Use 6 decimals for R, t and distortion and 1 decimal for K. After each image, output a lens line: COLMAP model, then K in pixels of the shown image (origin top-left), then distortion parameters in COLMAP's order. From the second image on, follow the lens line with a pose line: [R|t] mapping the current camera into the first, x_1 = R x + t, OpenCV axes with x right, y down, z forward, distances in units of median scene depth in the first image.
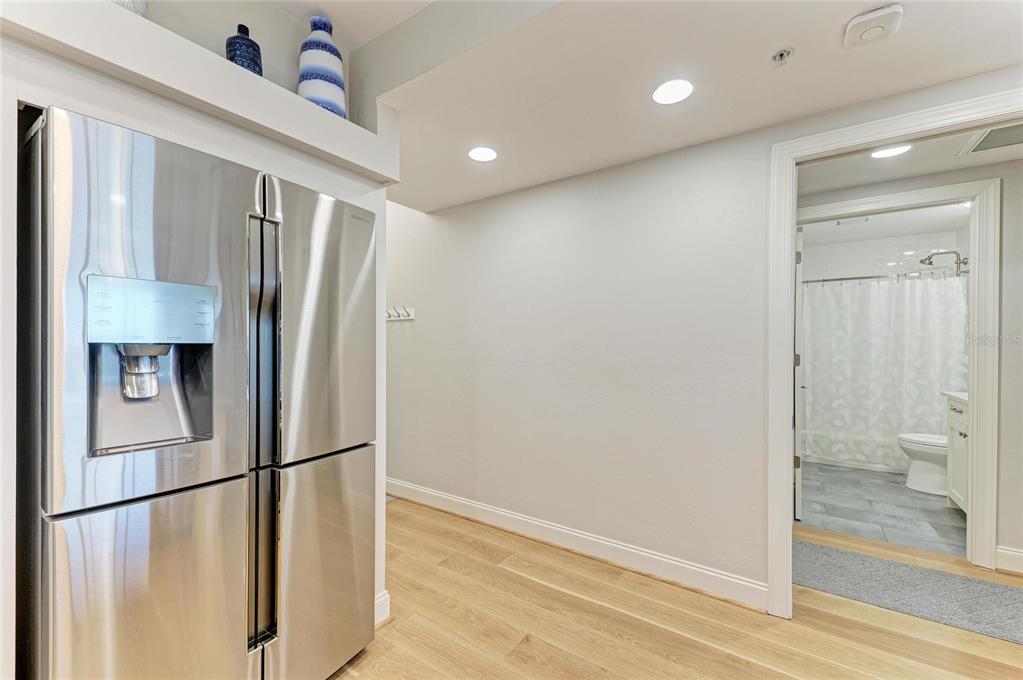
lens RADIAL K [[414.8, 0, 515.6], [0, 414.8, 348.7], [0, 0, 1]] dist [0.014466, 0.000788]
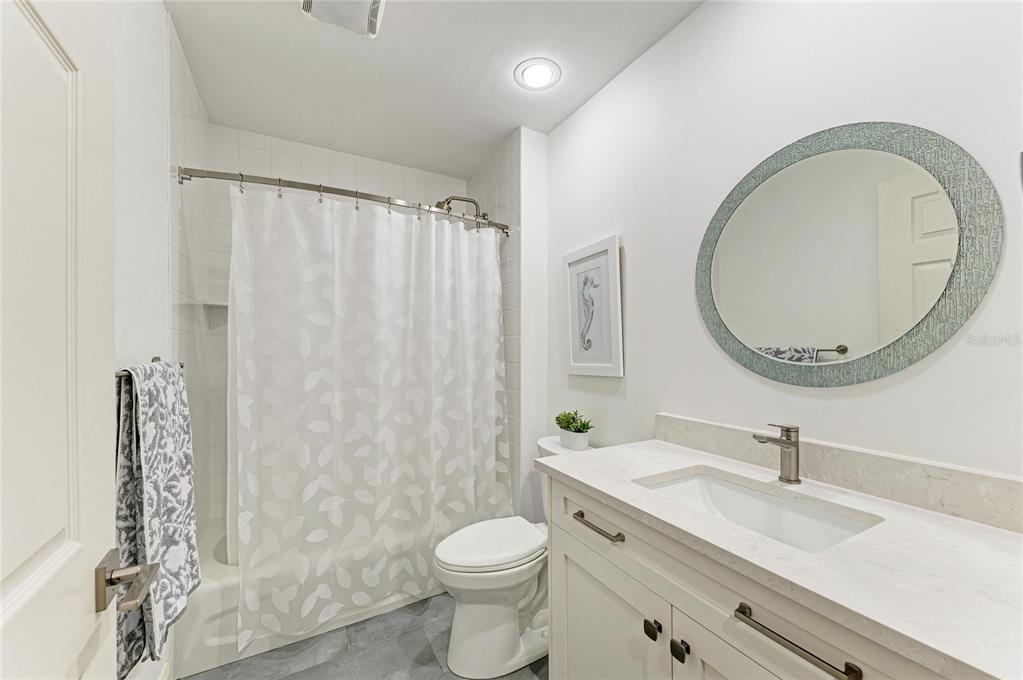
lens RADIAL K [[405.1, 0, 520.4], [0, 405.1, 346.0], [0, 0, 1]] dist [0.011677, -0.002071]
pose [[0.449655, 0.001111, 0.893202, 0.518915], [0.011868, 0.999904, -0.007218, -0.003278], [-0.893123, 0.013846, 0.449599, 0.658660]]
